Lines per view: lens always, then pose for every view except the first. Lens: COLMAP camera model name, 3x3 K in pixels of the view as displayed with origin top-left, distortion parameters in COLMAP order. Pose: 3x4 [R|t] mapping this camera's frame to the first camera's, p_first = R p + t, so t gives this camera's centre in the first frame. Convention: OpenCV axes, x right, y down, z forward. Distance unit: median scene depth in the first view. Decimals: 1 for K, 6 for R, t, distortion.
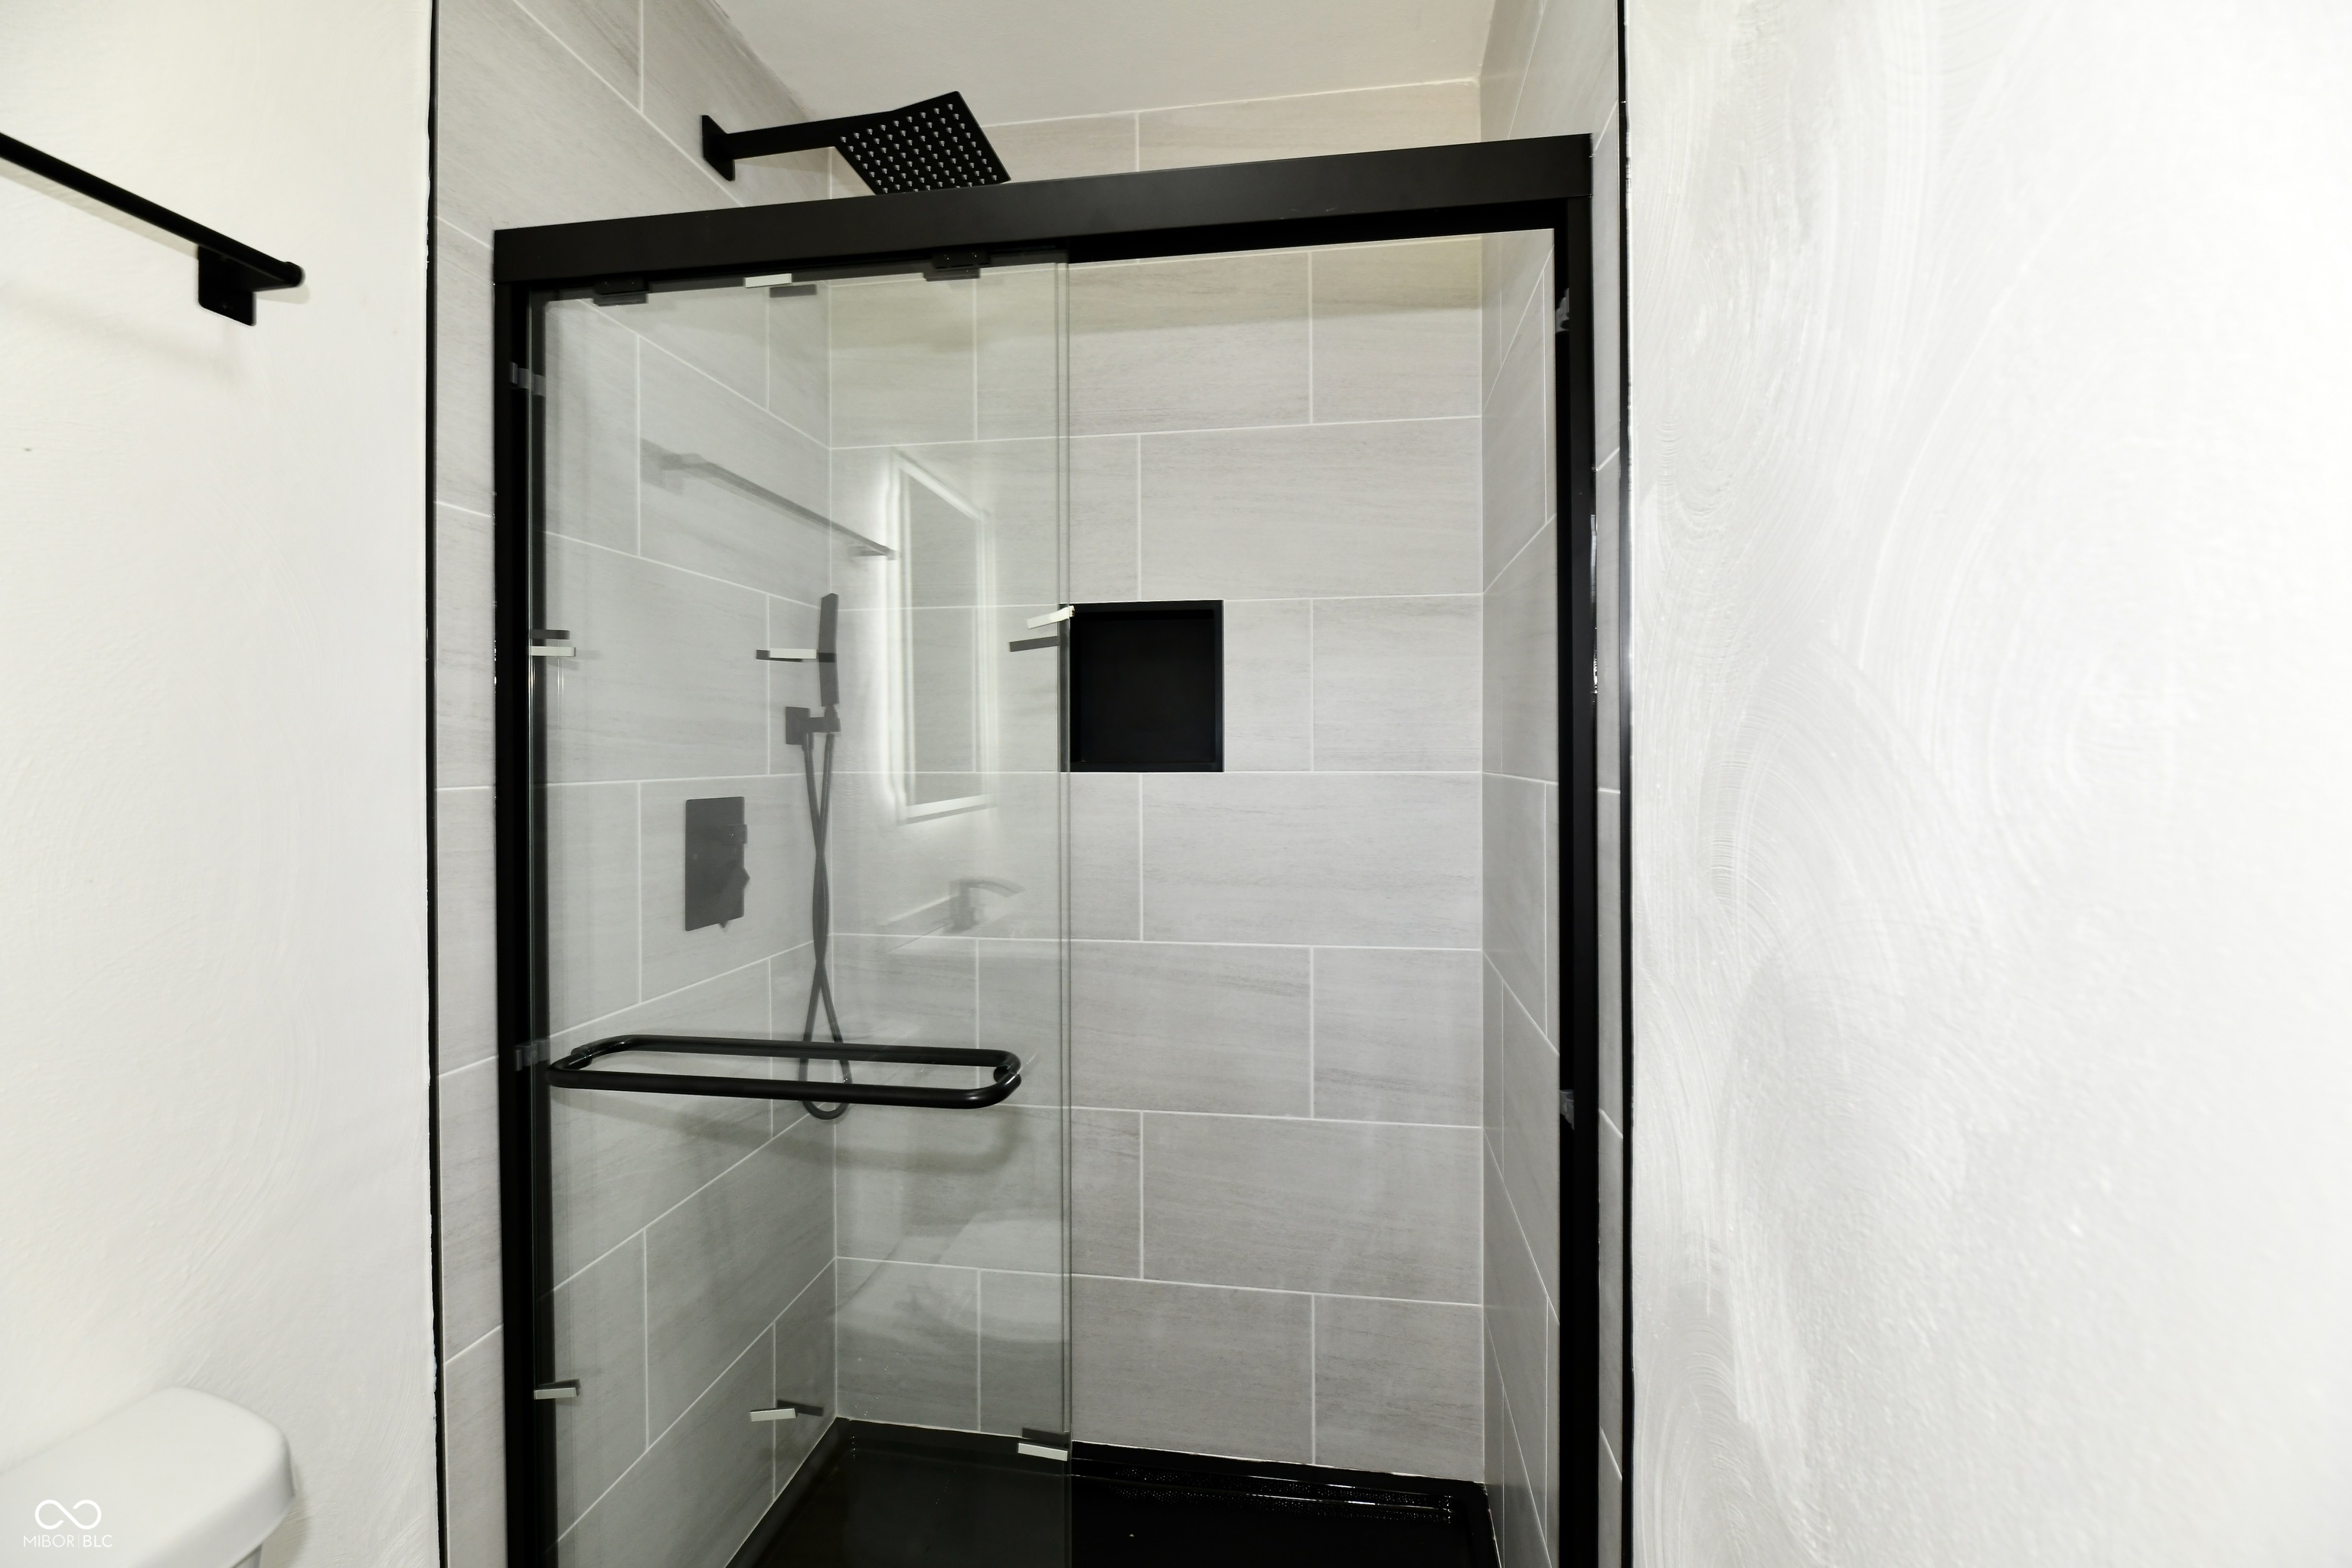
lens RADIAL K [[963.3, 0, 1190.5], [0, 963.3, 760.0], [0, 0, 1]] dist [-0.004044, -0.003127]
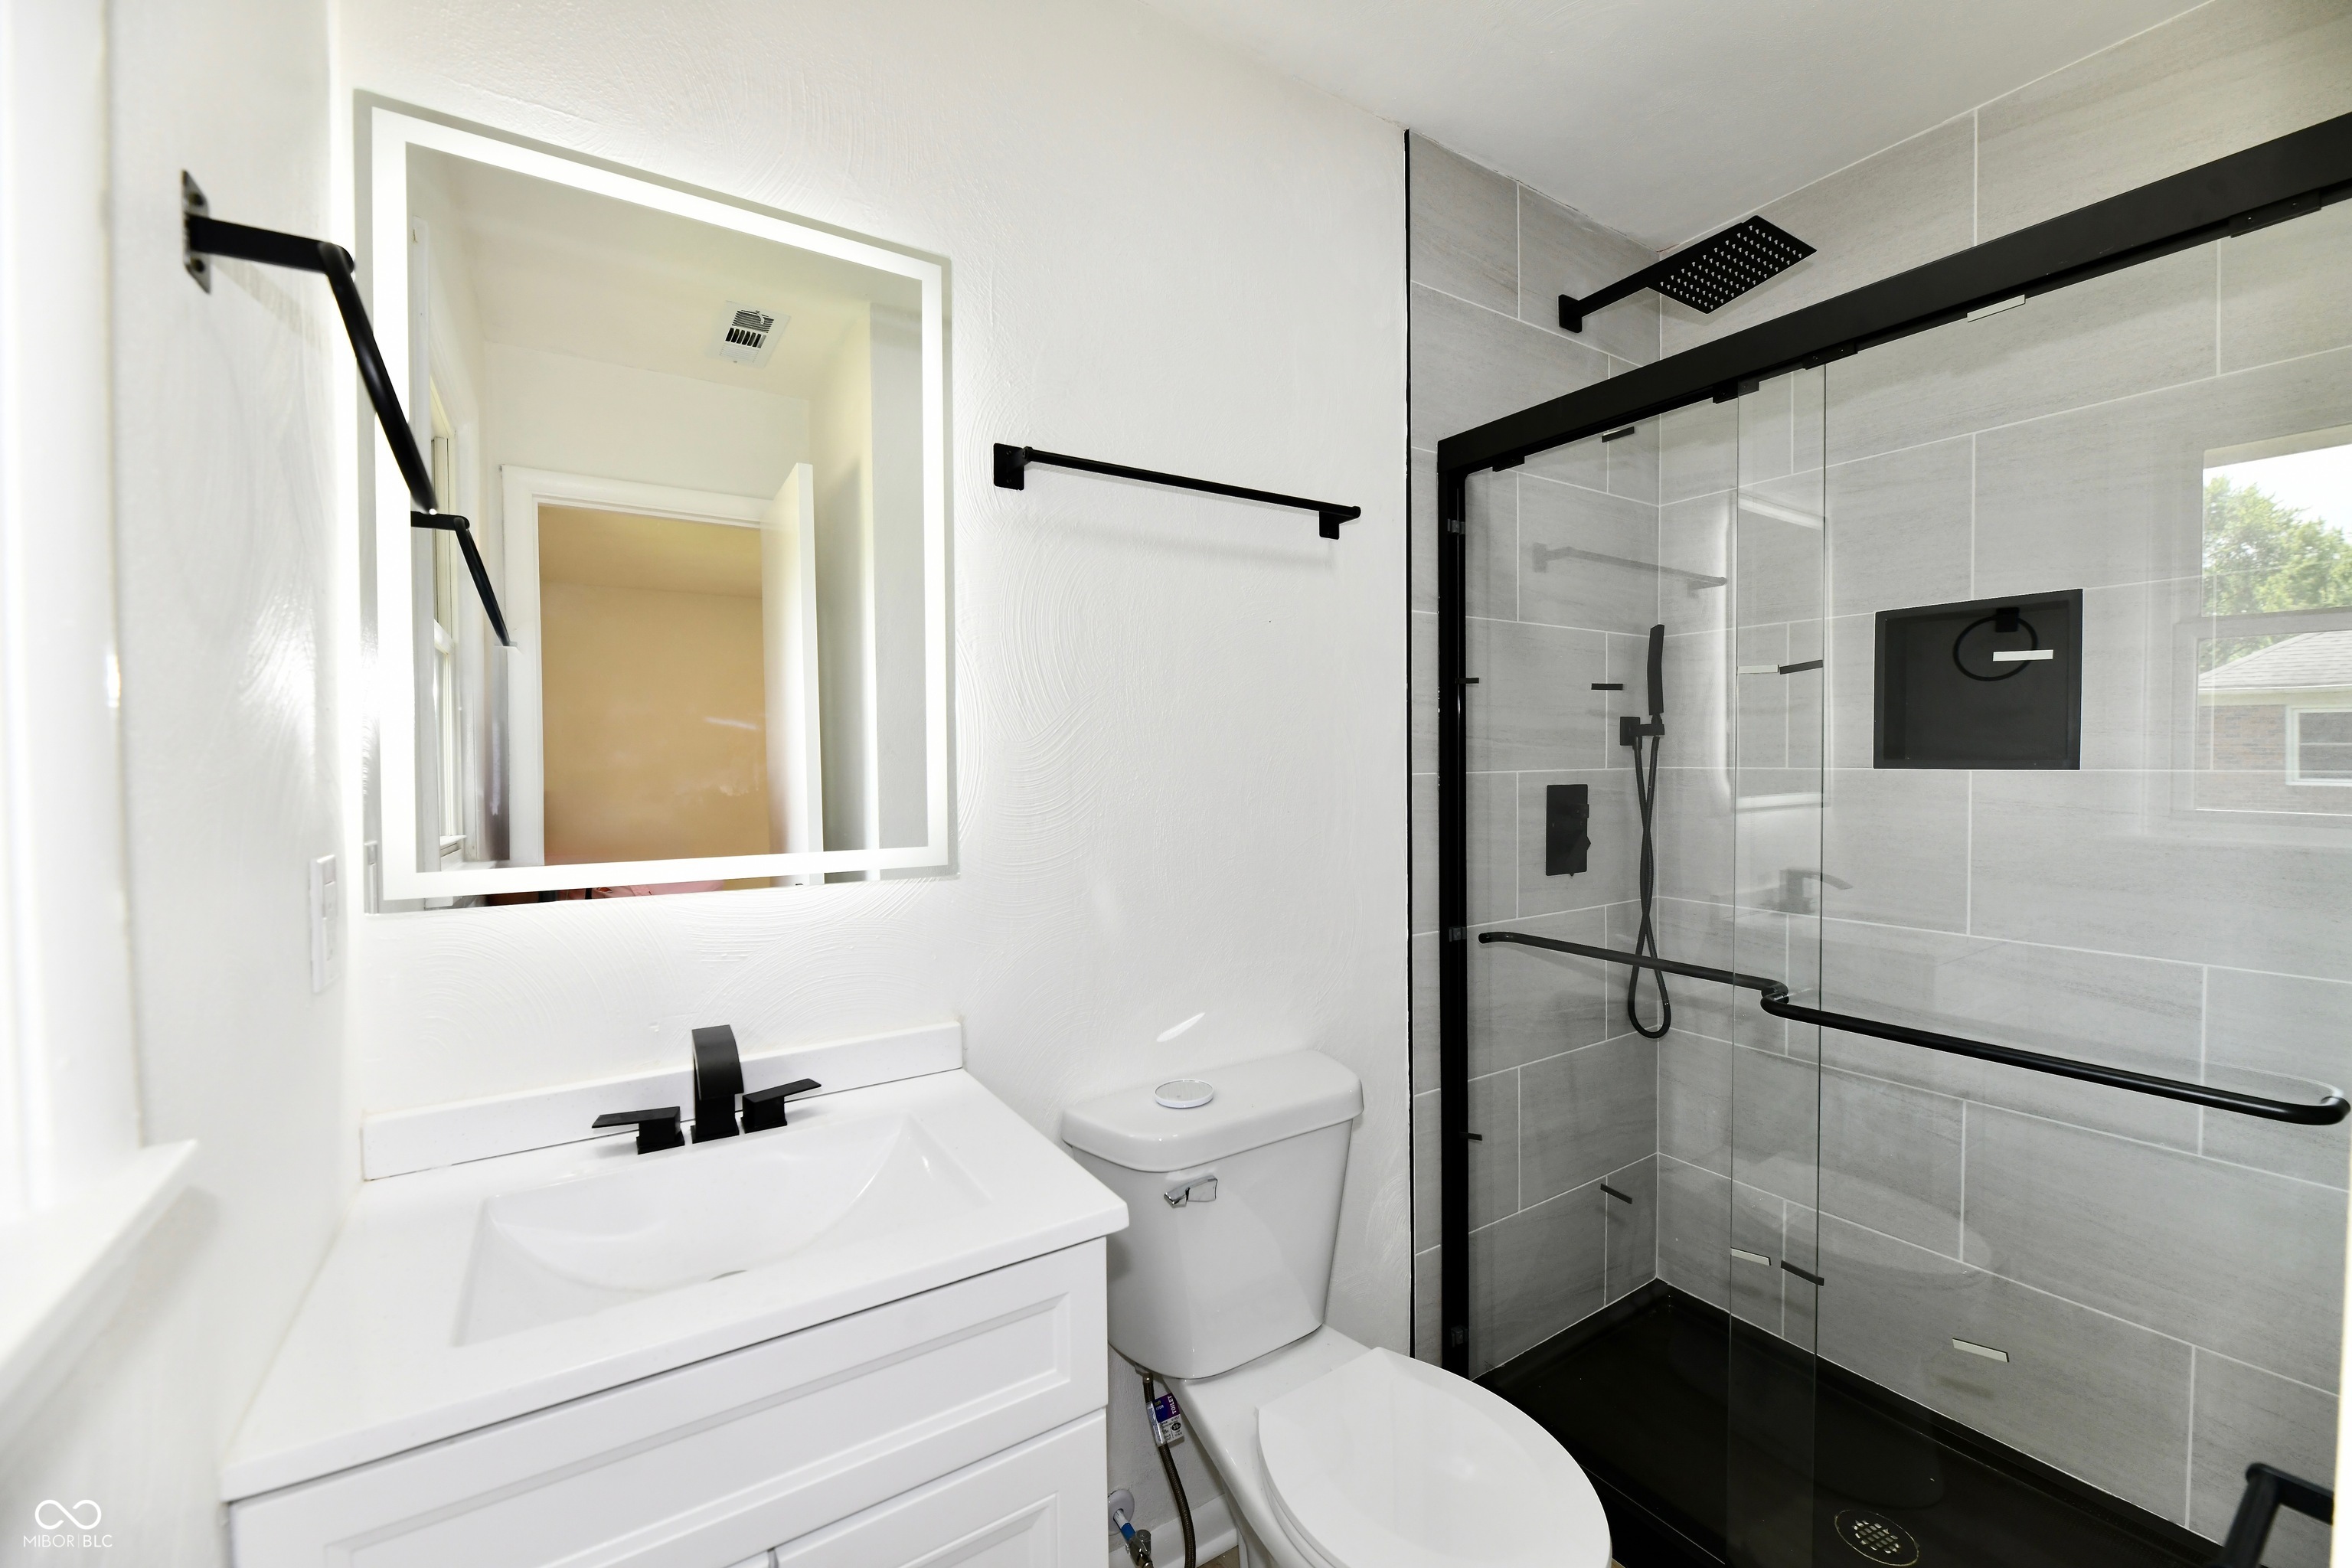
lens RADIAL K [[963.3, 0, 1179.3], [0, 963.3, 772.4], [0, 0, 1]] dist [-0.004044, -0.003127]
pose [[0.653164, 0.011063, -0.757135, 0.211916], [0.000144, 0.999891, 0.014734, 0.001222], [0.757216, -0.009733, 0.653092, -0.368105]]
